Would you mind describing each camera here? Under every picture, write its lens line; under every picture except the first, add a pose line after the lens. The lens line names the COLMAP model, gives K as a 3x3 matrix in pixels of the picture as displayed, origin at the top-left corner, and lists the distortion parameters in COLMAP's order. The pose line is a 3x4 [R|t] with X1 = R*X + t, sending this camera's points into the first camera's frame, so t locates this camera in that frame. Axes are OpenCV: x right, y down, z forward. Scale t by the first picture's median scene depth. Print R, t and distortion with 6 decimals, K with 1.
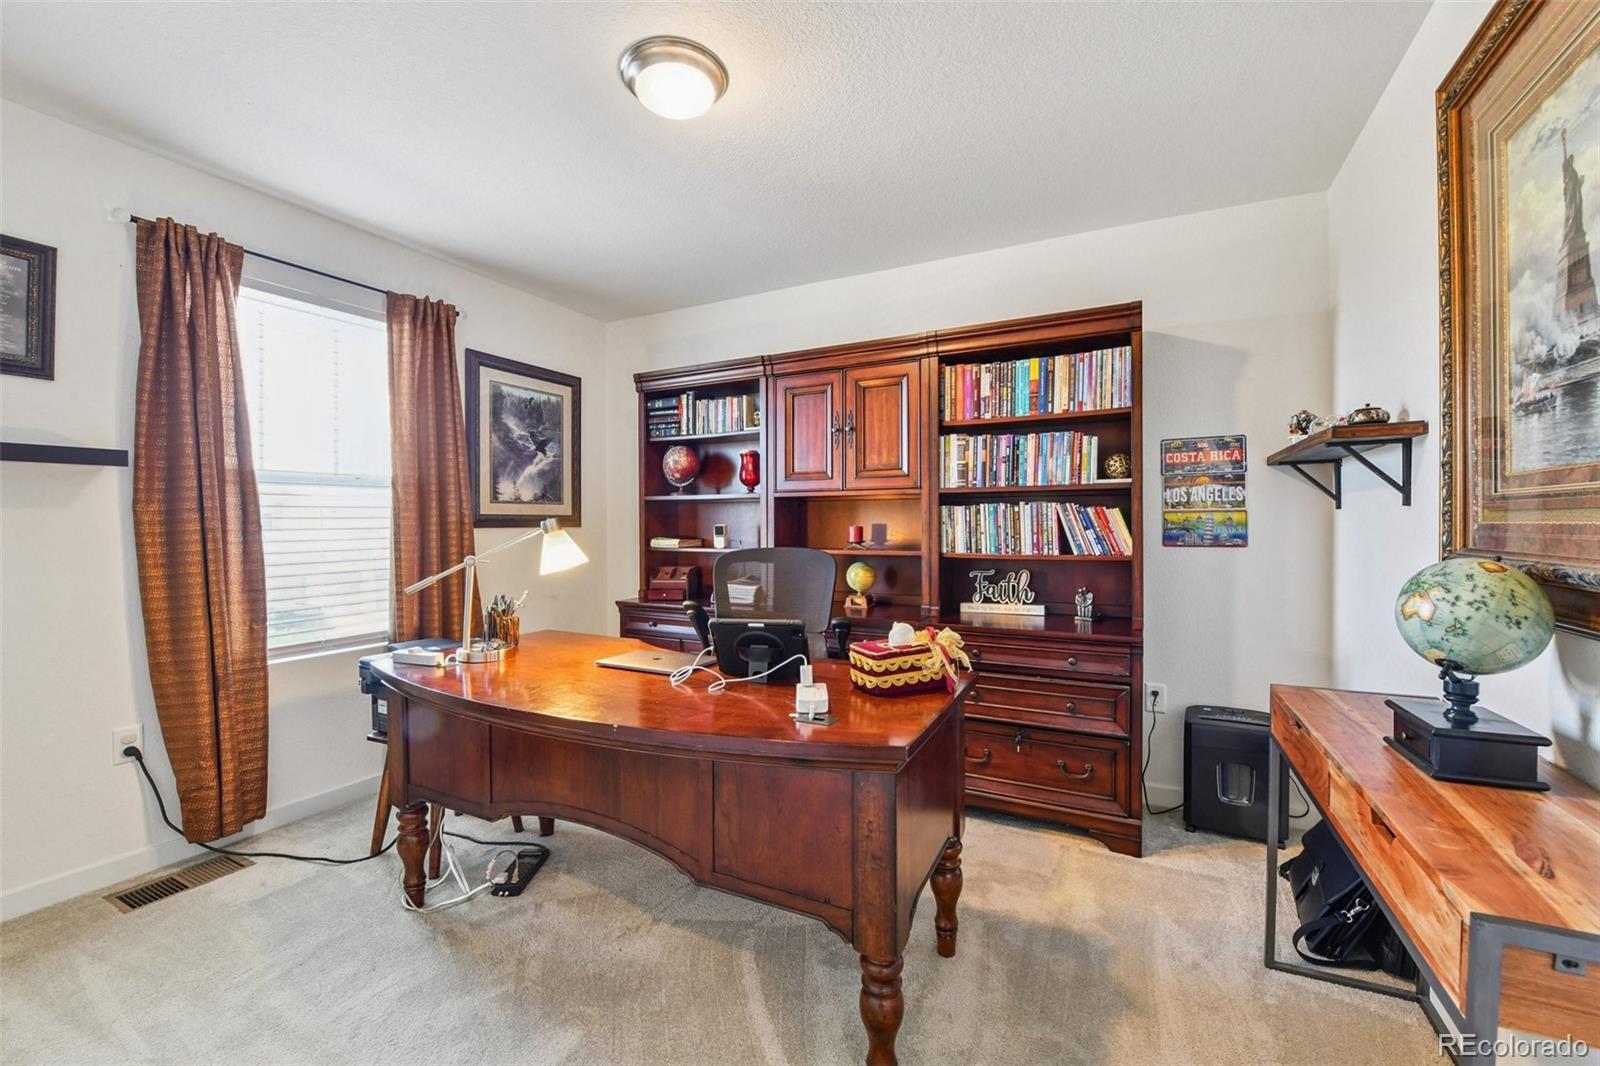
lens RADIAL K [[647.4, 0, 803.6], [0, 647.4, 531.3], [0, 0, 1]] dist [-0.006500, -0.001286]
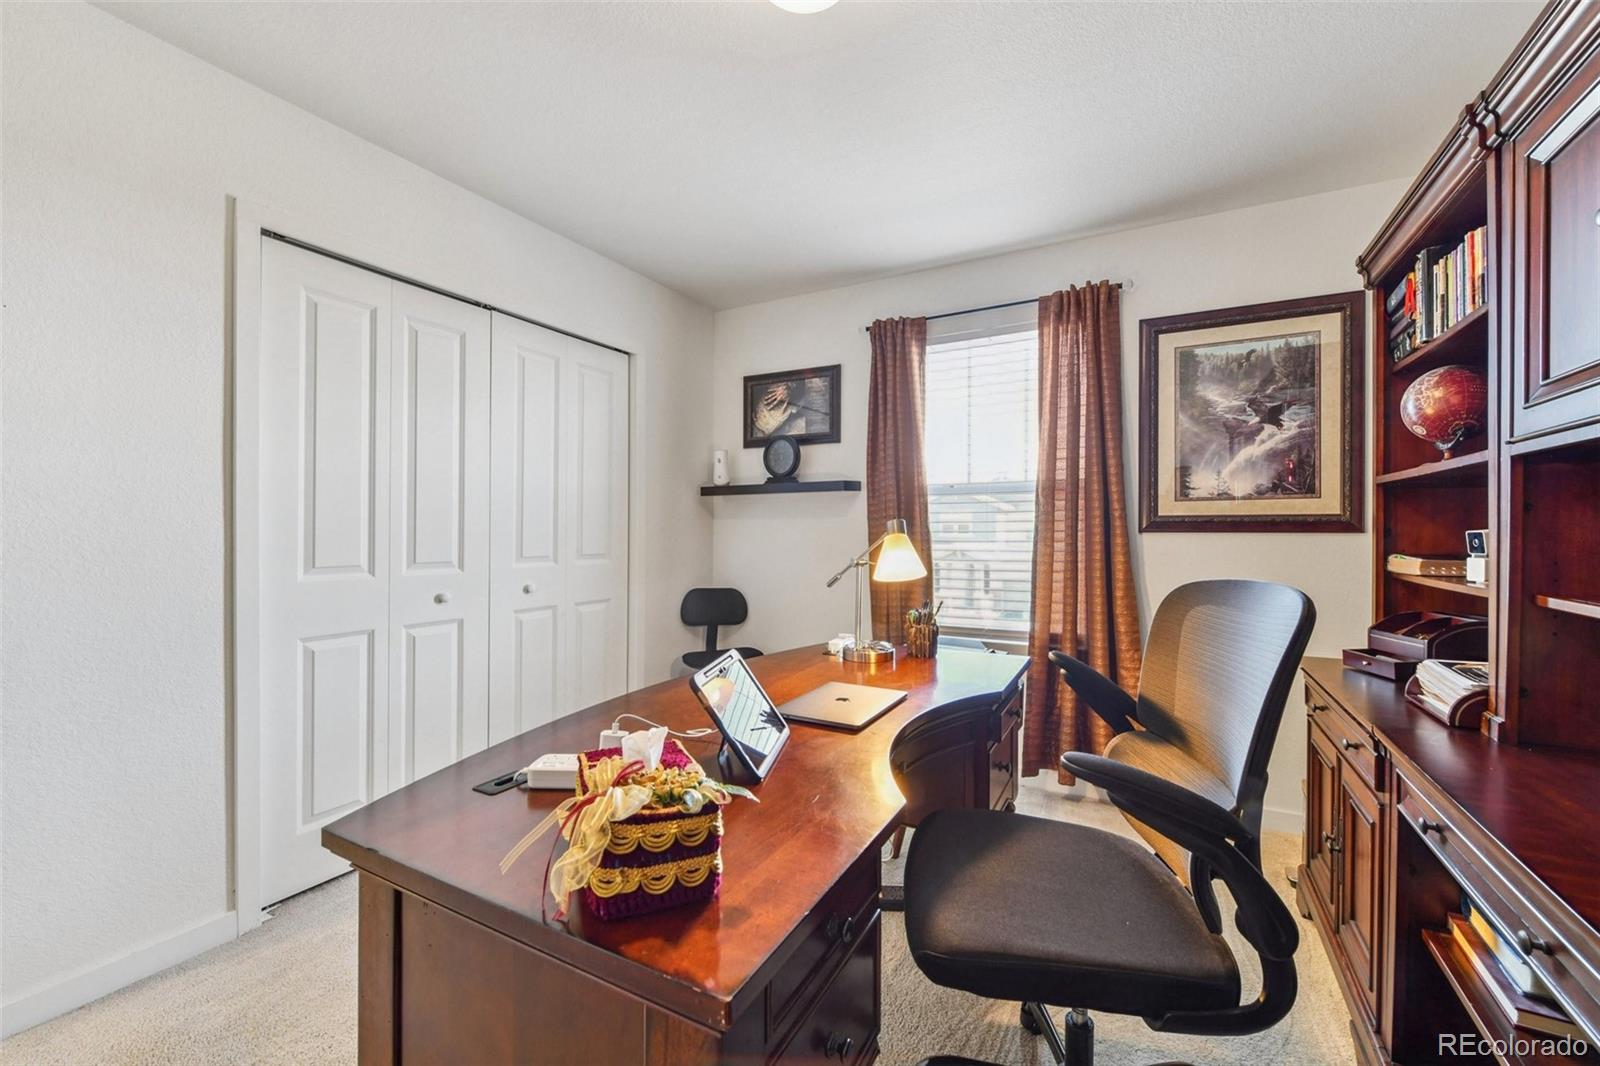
lens RADIAL K [[647.4, 0, 803.1], [0, 647.4, 533.4], [0, 0, 1]] dist [-0.006500, -0.001286]
pose [[-0.024209, 0.006851, -0.999683, 0.309927], [-0.011040, 0.999914, 0.007120, -0.004818], [0.999646, 0.011208, -0.024131, 0.537403]]
